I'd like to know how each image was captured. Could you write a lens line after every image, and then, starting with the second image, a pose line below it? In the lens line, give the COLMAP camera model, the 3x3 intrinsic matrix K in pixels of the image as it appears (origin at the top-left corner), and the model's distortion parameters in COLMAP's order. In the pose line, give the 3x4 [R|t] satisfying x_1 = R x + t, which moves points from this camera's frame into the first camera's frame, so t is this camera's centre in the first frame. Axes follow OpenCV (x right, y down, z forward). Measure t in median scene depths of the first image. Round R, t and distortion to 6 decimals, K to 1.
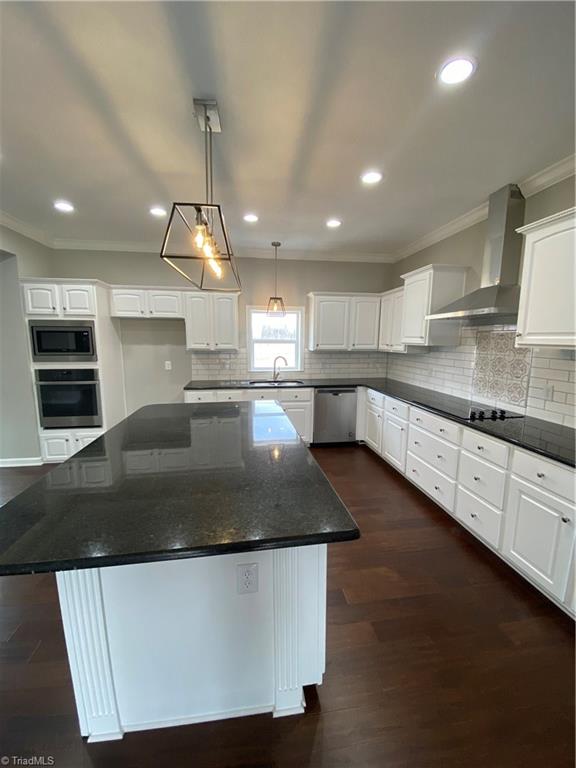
lens RADIAL K [[310.0, 0, 288.1], [0, 310.0, 388.7], [0, 0, 1]] dist [0.000746, -0.000425]
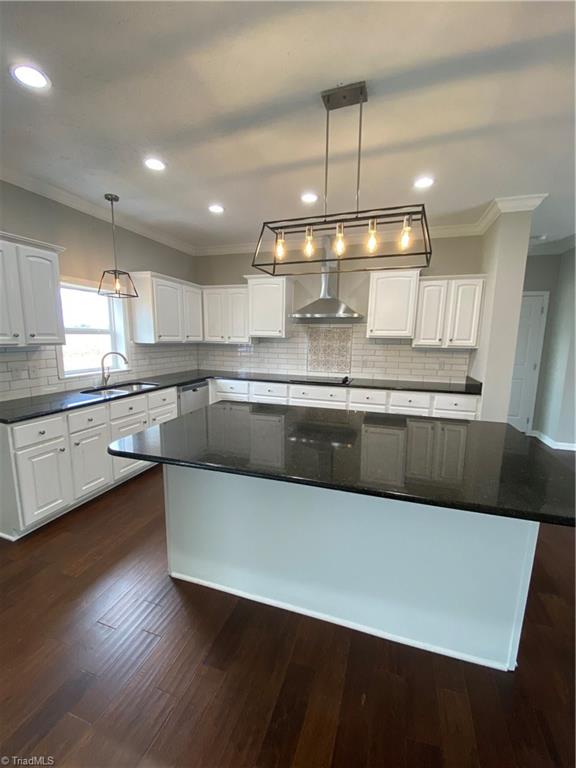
lens RADIAL K [[310.0, 0, 291.2], [0, 310.0, 384.7], [0, 0, 1]] dist [0.000746, -0.000425]
pose [[0.428986, -0.133458, 0.893398, -0.543454], [0.126166, 0.988184, 0.087036, -0.041022], [-0.894457, 0.075380, 0.440755, 0.329504]]
